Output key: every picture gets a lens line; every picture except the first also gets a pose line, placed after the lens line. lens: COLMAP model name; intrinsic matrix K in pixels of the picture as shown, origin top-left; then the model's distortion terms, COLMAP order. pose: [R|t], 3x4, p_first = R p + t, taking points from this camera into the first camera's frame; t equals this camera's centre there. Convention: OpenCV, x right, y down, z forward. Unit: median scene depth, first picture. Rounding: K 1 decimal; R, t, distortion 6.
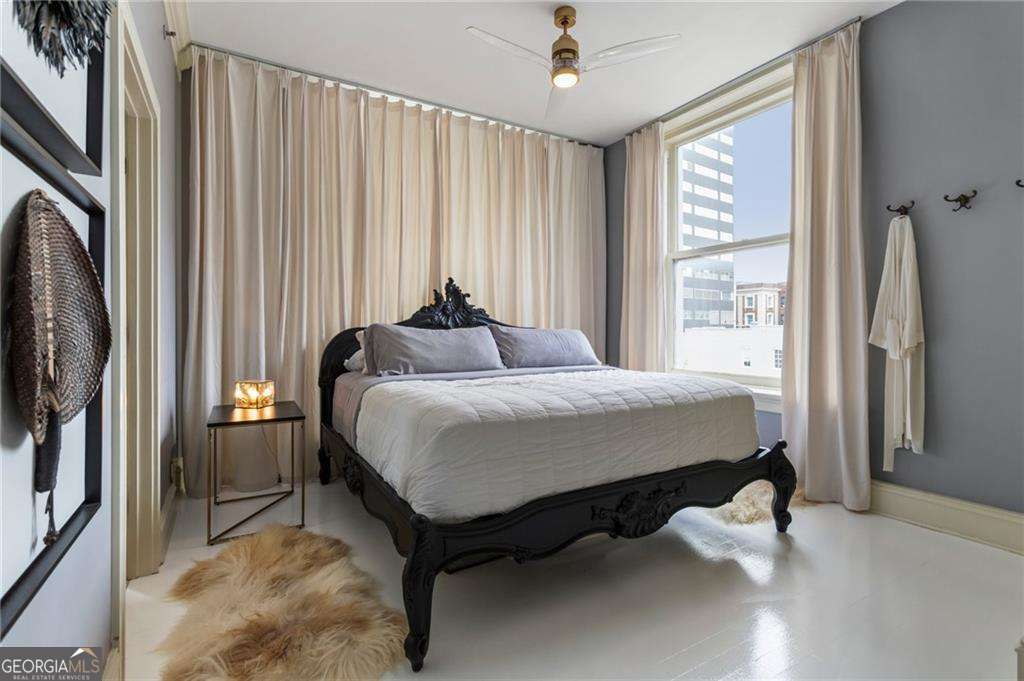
lens RADIAL K [[486.4, 0, 514.8], [0, 486.4, 337.3], [0, 0, 1]] dist [0.003800, 0.002201]
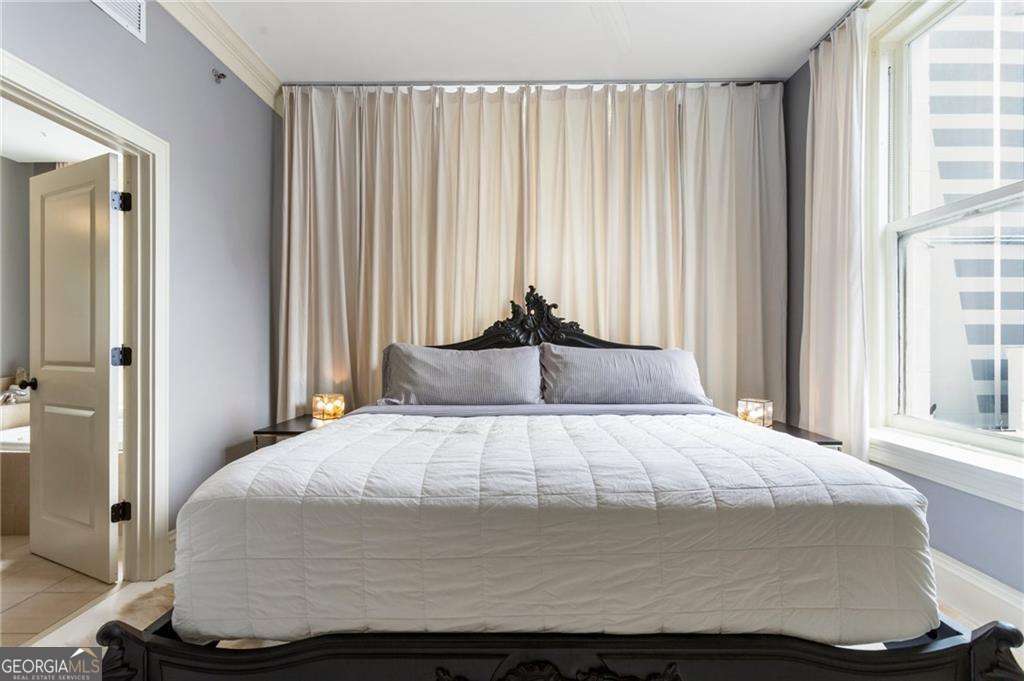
lens RADIAL K [[486.4, 0, 514.9], [0, 486.4, 343.1], [0, 0, 1]] dist [0.003800, 0.002201]
pose [[0.854294, -0.000078, -0.519791, 0.277097], [-0.006609, 0.999918, -0.011012, -0.016109], [0.519749, 0.012843, 0.854223, 0.284998]]
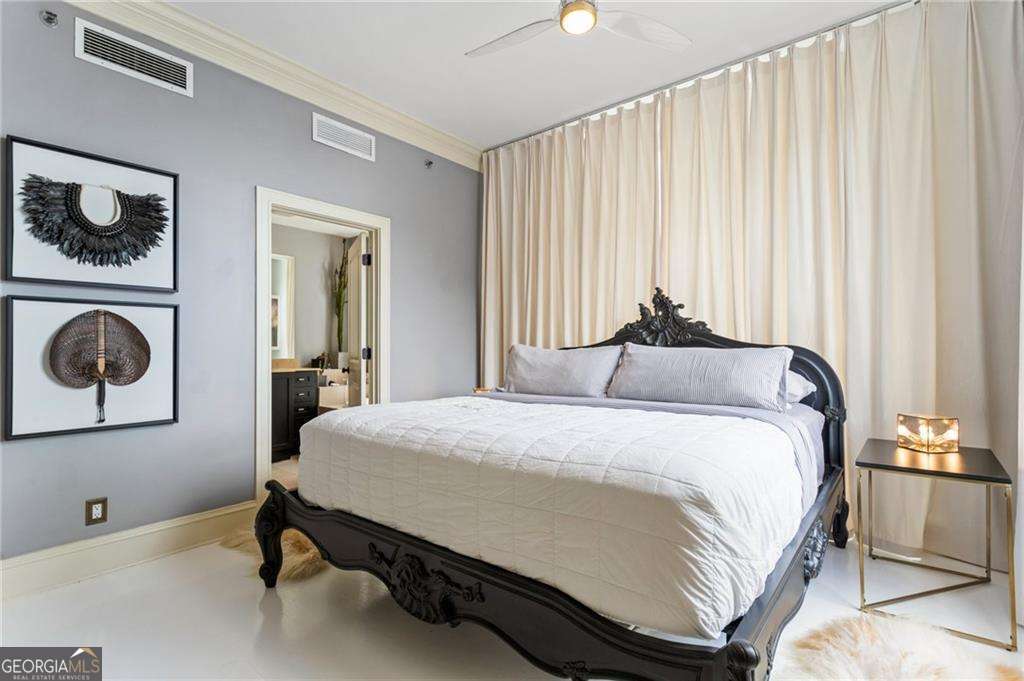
lens RADIAL K [[486.4, 0, 511.5], [0, 486.4, 343.7], [0, 0, 1]] dist [0.003800, 0.002201]
pose [[0.347227, -0.013390, -0.937685, 0.578085], [-0.008502, 0.999812, -0.017426, -0.008461], [0.937743, 0.014023, 0.347048, 0.477429]]
